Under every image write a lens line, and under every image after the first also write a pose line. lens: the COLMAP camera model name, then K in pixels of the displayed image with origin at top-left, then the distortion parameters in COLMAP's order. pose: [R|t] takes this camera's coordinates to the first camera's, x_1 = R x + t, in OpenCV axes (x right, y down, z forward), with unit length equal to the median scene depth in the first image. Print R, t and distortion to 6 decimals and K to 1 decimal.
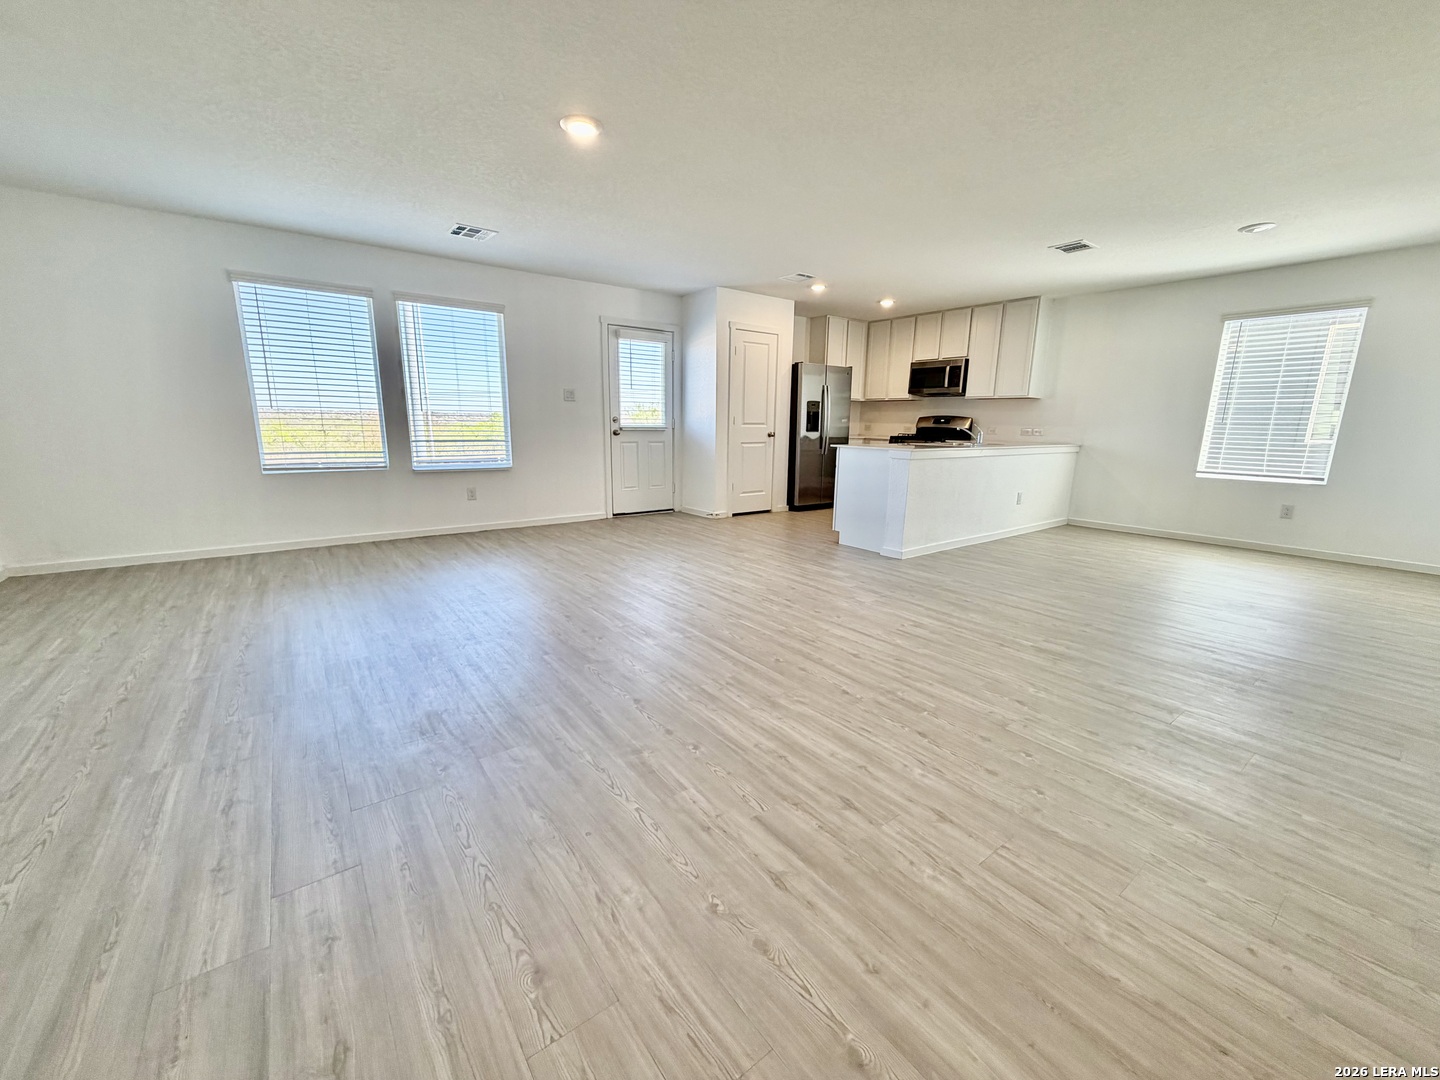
lens RADIAL K [[576.7, 0, 717.7], [0, 576.7, 542.6], [0, 0, 1]] dist [-0.001684, -0.000204]
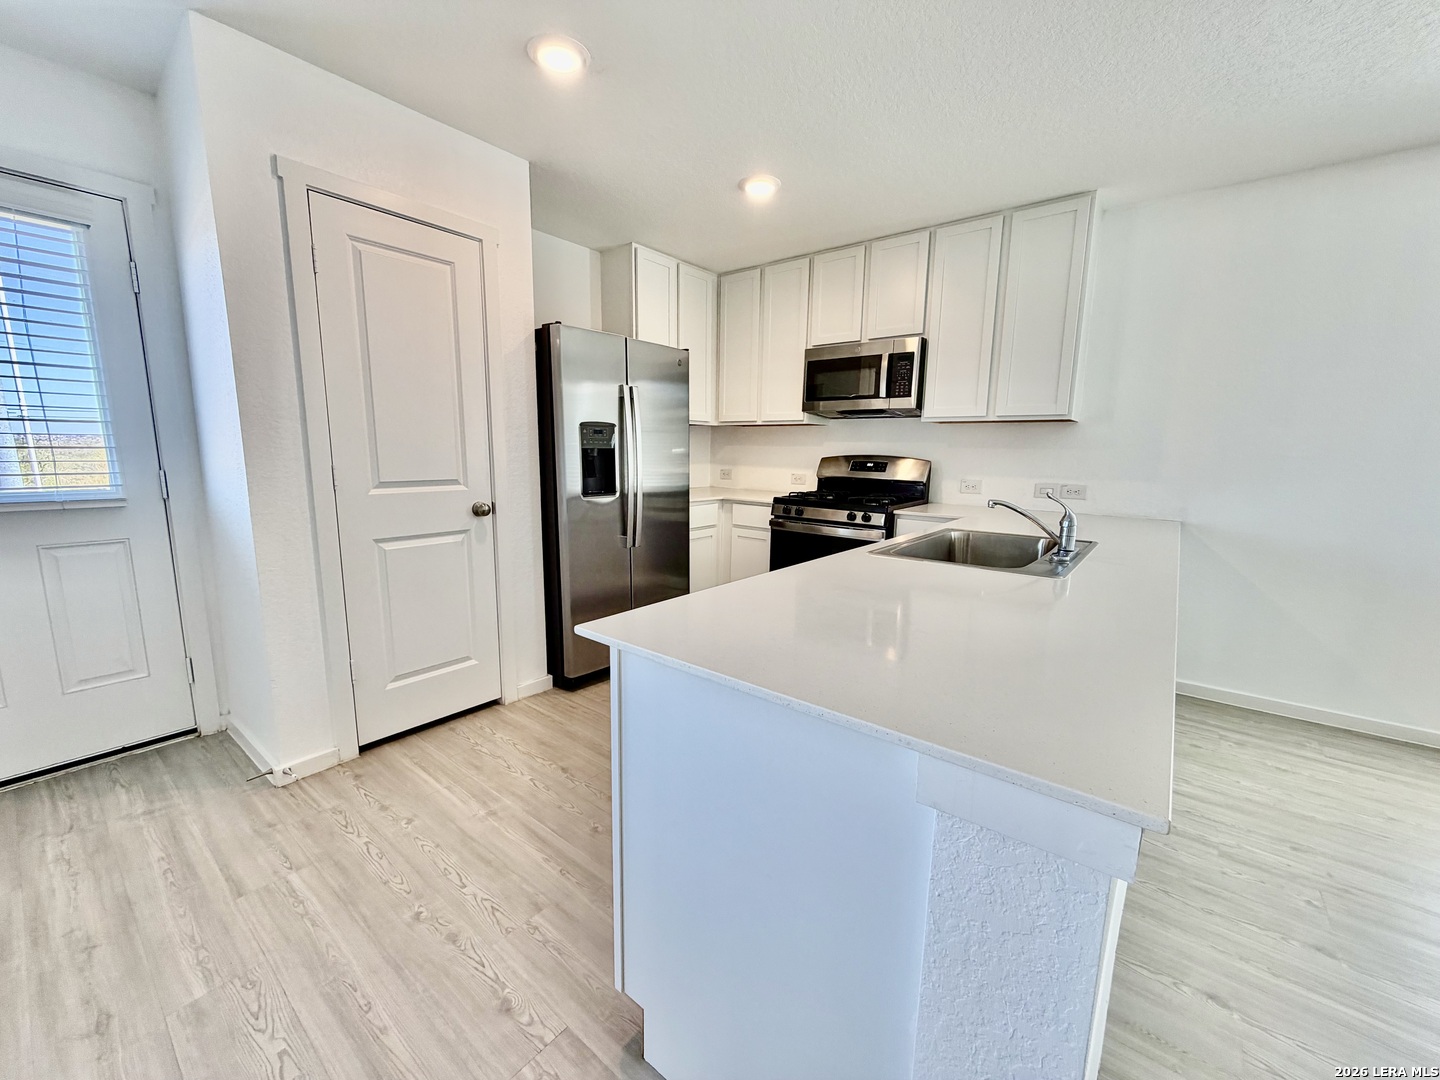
lens RADIAL K [[576.7, 0, 719.9], [0, 576.7, 541.2], [0, 0, 1]] dist [-0.001684, -0.000204]
pose [[0.967662, -0.038071, 0.249362, 0.138920], [0.049286, 0.998028, -0.038882, -0.135824], [-0.247390, 0.049915, 0.967630, 0.563911]]
